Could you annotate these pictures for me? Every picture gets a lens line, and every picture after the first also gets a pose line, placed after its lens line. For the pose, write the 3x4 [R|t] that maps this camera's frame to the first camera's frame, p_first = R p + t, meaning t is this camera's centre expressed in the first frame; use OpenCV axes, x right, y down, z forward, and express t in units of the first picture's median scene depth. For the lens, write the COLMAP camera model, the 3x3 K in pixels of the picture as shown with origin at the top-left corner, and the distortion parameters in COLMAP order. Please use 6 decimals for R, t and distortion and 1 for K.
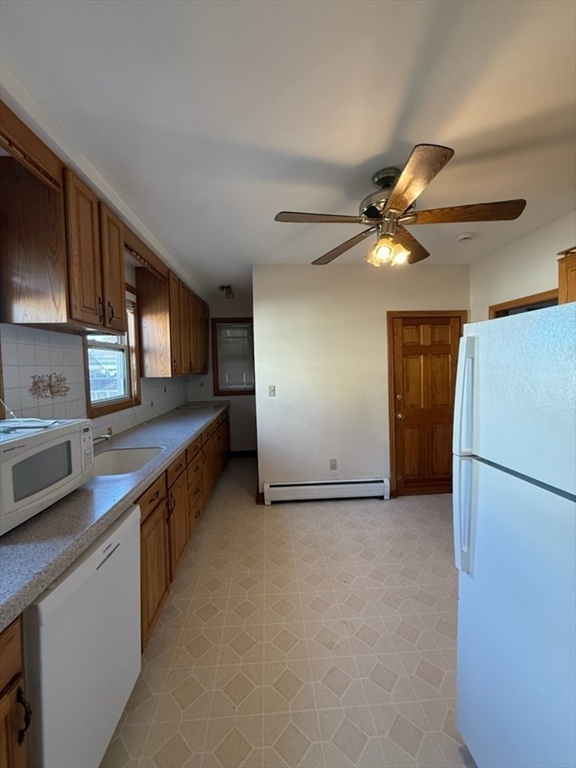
lens RADIAL K [[305.7, 0, 294.5], [0, 305.7, 383.3], [0, 0, 1]] dist [0.002342, -0.001375]
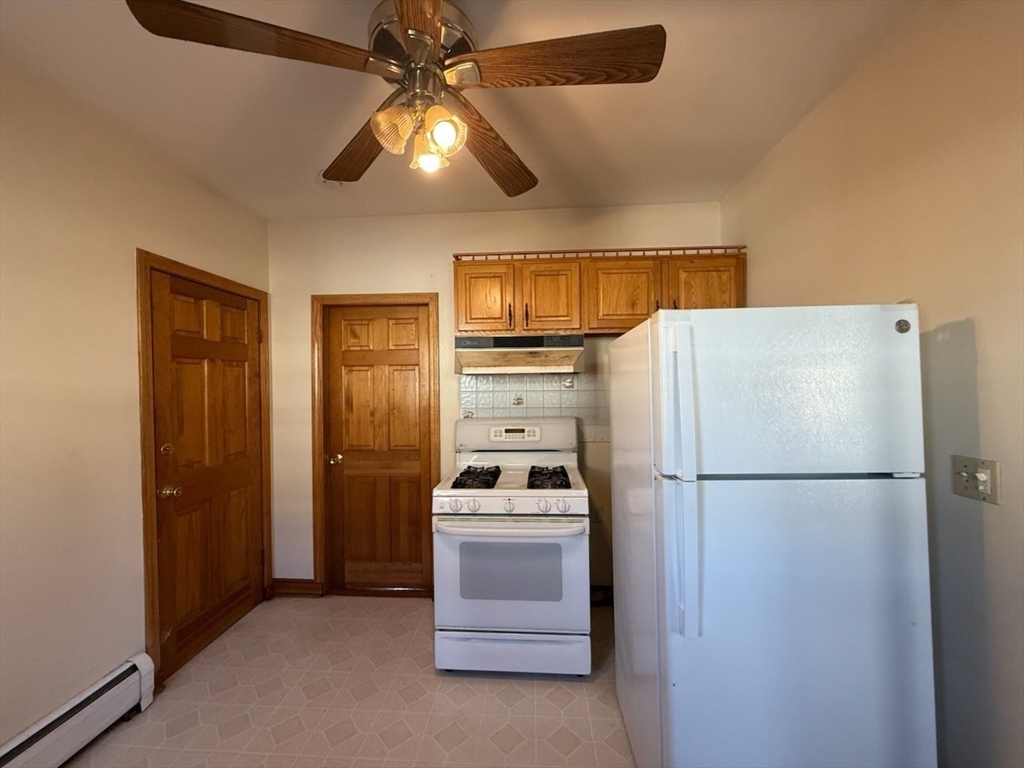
lens RADIAL K [[407.6, 0, 508.2], [0, 407.6, 383.2], [0, 0, 1]] dist [0.002342, -0.001375]
pose [[0.149917, 0.024771, 0.988388, -0.169087], [0.062156, 0.997473, -0.034426, 0.000870], [-0.986743, 0.066595, 0.147999, 0.412503]]
